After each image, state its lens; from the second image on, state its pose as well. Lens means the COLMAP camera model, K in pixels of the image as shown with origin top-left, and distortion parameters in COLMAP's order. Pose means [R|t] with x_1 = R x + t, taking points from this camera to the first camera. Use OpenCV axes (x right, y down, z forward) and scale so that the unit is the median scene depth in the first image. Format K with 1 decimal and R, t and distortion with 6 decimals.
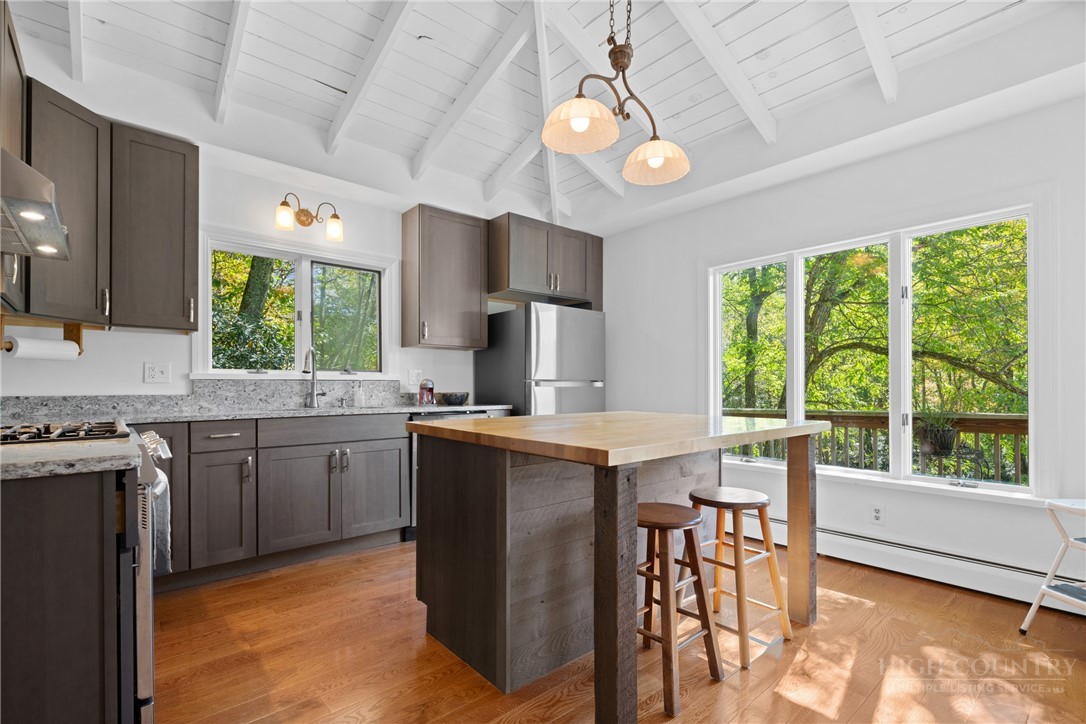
lens RADIAL K [[508.1, 0, 538.7], [0, 508.1, 393.4], [0, 0, 1]] dist [0.001559, -0.000809]
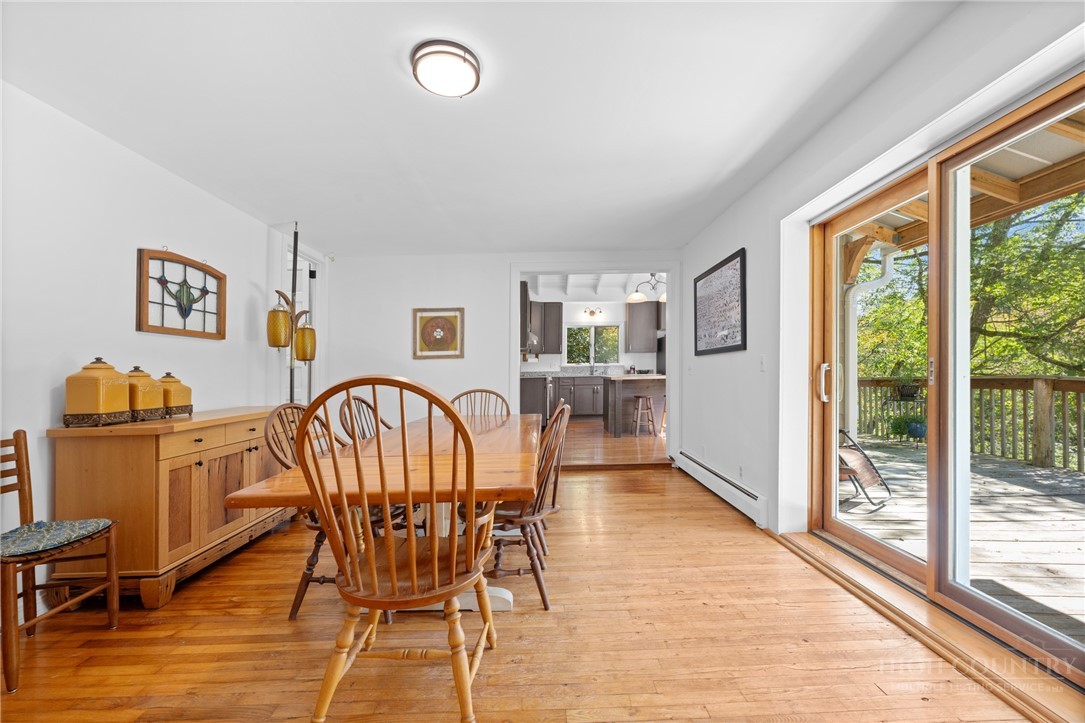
lens RADIAL K [[439.5, 0, 543.2], [0, 439.5, 380.3], [0, 0, 1]] dist [-0.001429, -0.000844]
pose [[0.764412, -0.004912, -0.644710, 0.944253], [0.008882, 0.999956, 0.002913, 0.044815], [0.644667, -0.007953, 0.764422, -1.127344]]
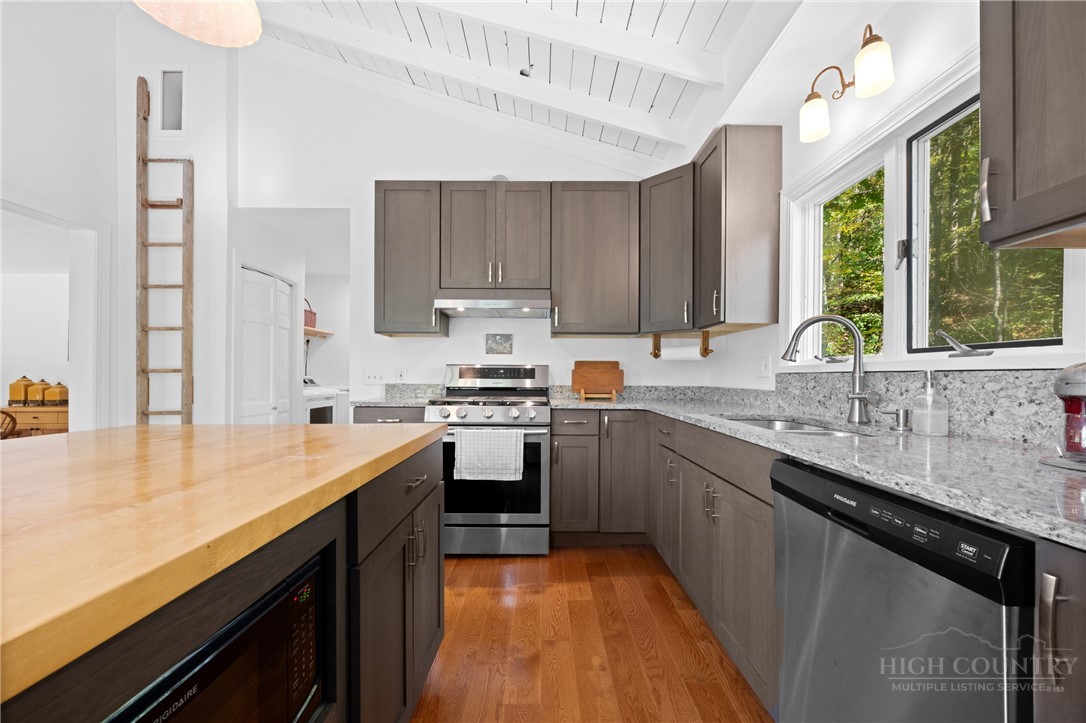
lens RADIAL K [[439.9, 0, 536.4], [0, 439.9, 376.1], [0, 0, 1]] dist [-0.001429, -0.000844]
pose [[-0.653789, -0.000018, -0.756677, 0.124906], [-0.012805, 0.999857, 0.011040, -0.020479], [0.756568, 0.016908, -0.653696, 0.950638]]
